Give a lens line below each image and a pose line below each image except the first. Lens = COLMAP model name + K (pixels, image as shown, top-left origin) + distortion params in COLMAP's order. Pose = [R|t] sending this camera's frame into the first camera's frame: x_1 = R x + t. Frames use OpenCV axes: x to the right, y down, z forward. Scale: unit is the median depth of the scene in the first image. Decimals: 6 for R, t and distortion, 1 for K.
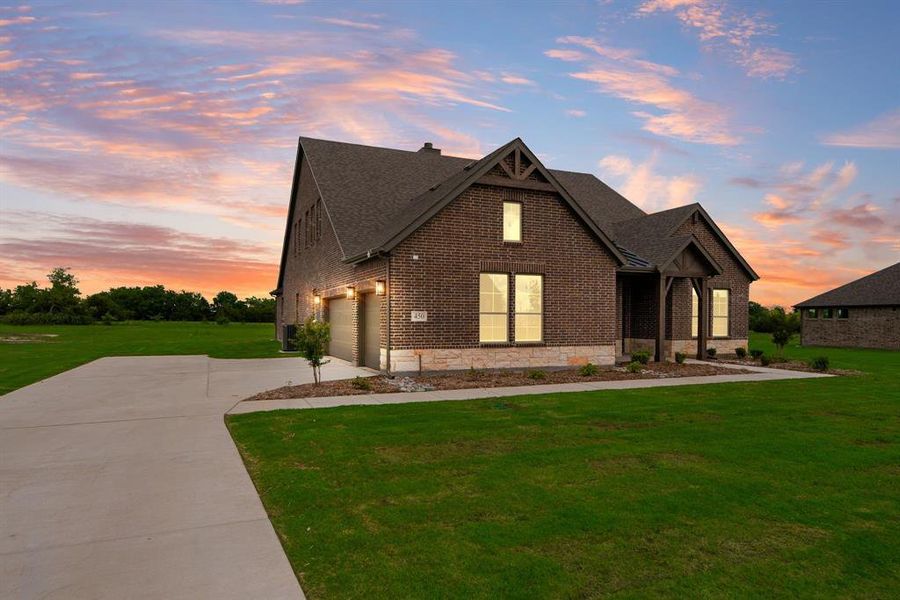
lens RADIAL K [[574.0, 0, 451.9], [0, 574.0, 322.5], [0, 0, 1]] dist [-0.002539, -0.000773]
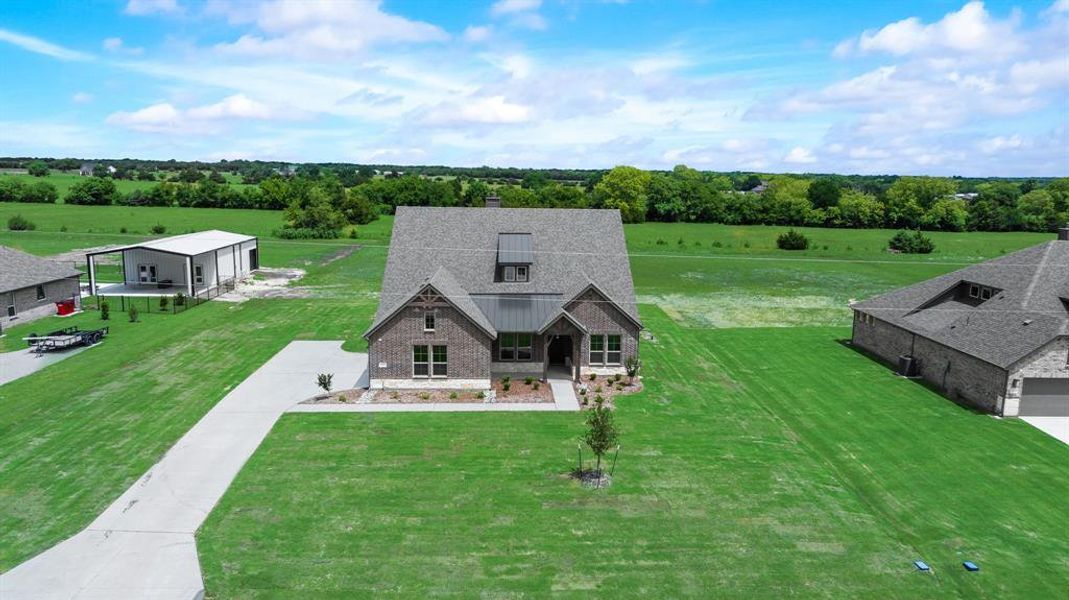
lens RADIAL K [[770.9, 0, 534.5], [0, 770.9, 300.0], [0, 0, 1]] dist [-0.004253, -0.001262]
pose [[0.932219, 0.070071, -0.355046, 1.467217], [-0.011398, 0.986274, 0.164721, -0.723872], [0.361715, -0.149509, 0.920222, -1.452814]]
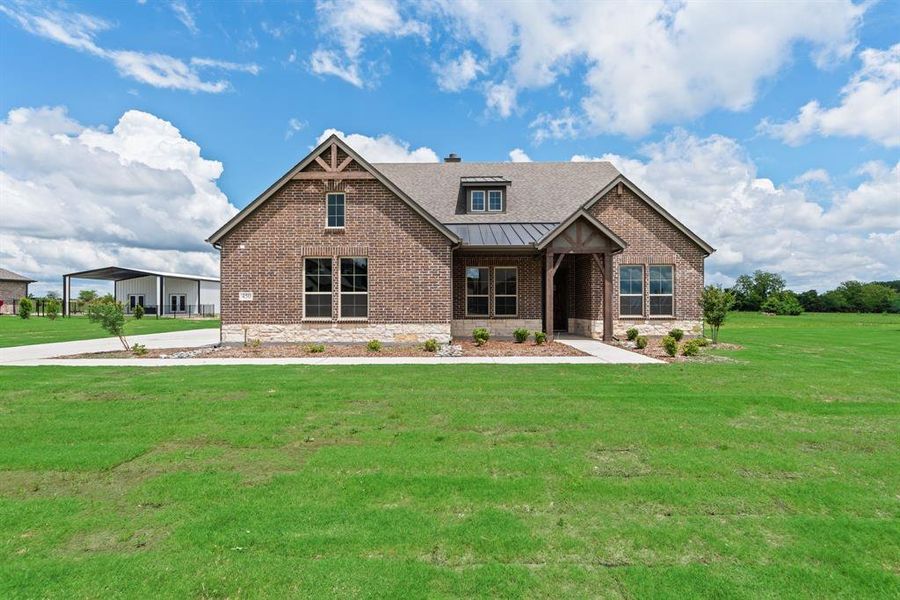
lens RADIAL K [[453.1, 0, 450.0], [0, 453.1, 300.0], [0, 0, 1]] dist [-0.000020, 0.000366]
pose [[0.909970, -0.009944, -0.414554, 0.673035], [0.002415, 0.999823, -0.018682, 0.014570], [0.414667, 0.015999, 0.909833, 0.299152]]
